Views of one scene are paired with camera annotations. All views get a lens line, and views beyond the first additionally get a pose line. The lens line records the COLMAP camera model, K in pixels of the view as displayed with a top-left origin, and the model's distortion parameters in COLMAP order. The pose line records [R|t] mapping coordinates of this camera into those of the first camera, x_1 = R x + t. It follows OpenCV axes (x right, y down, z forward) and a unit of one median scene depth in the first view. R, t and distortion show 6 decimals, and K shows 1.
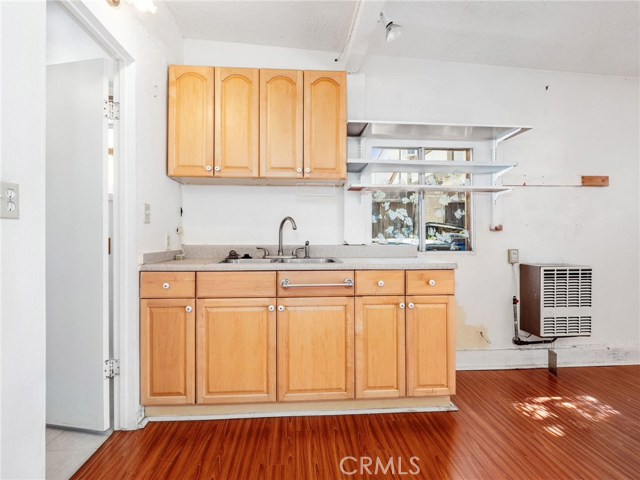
lens RADIAL K [[307.8, 0, 318.0], [0, 307.8, 236.7], [0, 0, 1]] dist [-0.000749, -0.003693]
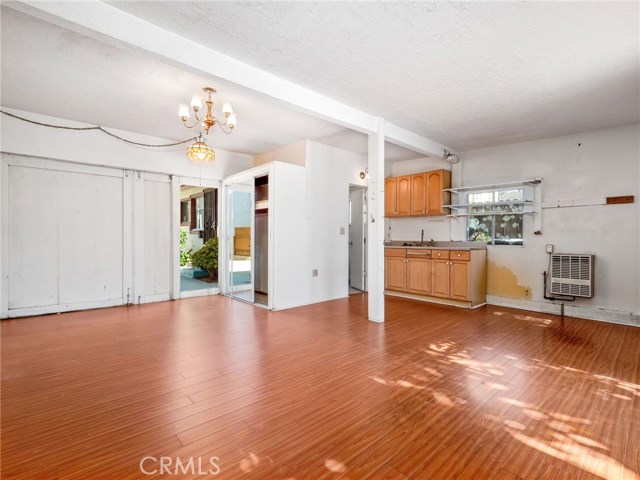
lens RADIAL K [[307.8, 0, 311.7], [0, 307.8, 239.3], [0, 0, 1]] dist [-0.000749, -0.003693]
pose [[0.604349, 0.005569, -0.796700, 1.311332], [0.000268, 0.999974, 0.007193, -0.002969], [0.796720, -0.004560, 0.604332, -1.202312]]
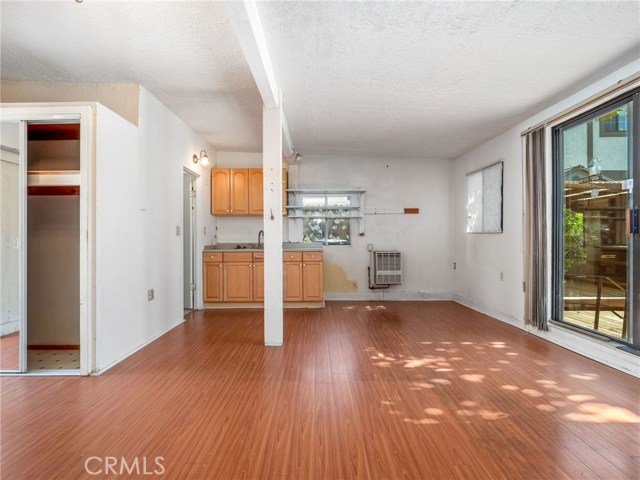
lens RADIAL K [[307.8, 0, 318.0], [0, 307.8, 236.9], [0, 0, 1]] dist [-0.000749, -0.003693]
pose [[0.997317, -0.006564, -0.072904, 0.473733], [0.006302, 0.999973, -0.003821, -0.003924], [0.072927, 0.003351, 0.997332, -1.222731]]
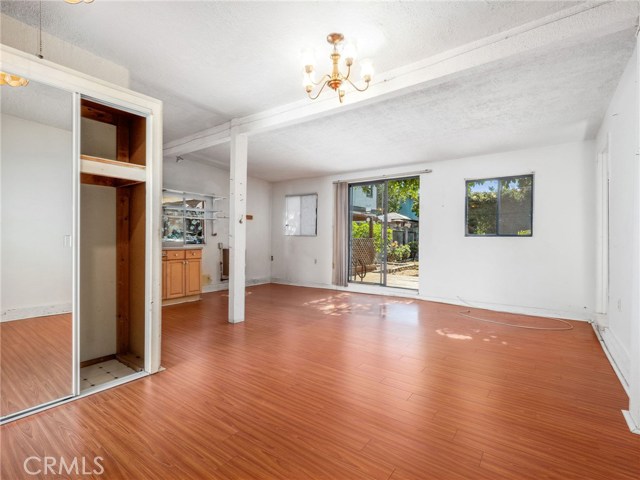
lens RADIAL K [[307.8, 0, 325.5], [0, 307.8, 240.7], [0, 0, 1]] dist [-0.000749, -0.003693]
pose [[0.630777, -0.001352, 0.775963, -0.833301], [-0.007327, 0.999944, 0.007698, -0.005042], [-0.775929, -0.010541, 0.630732, -1.345889]]
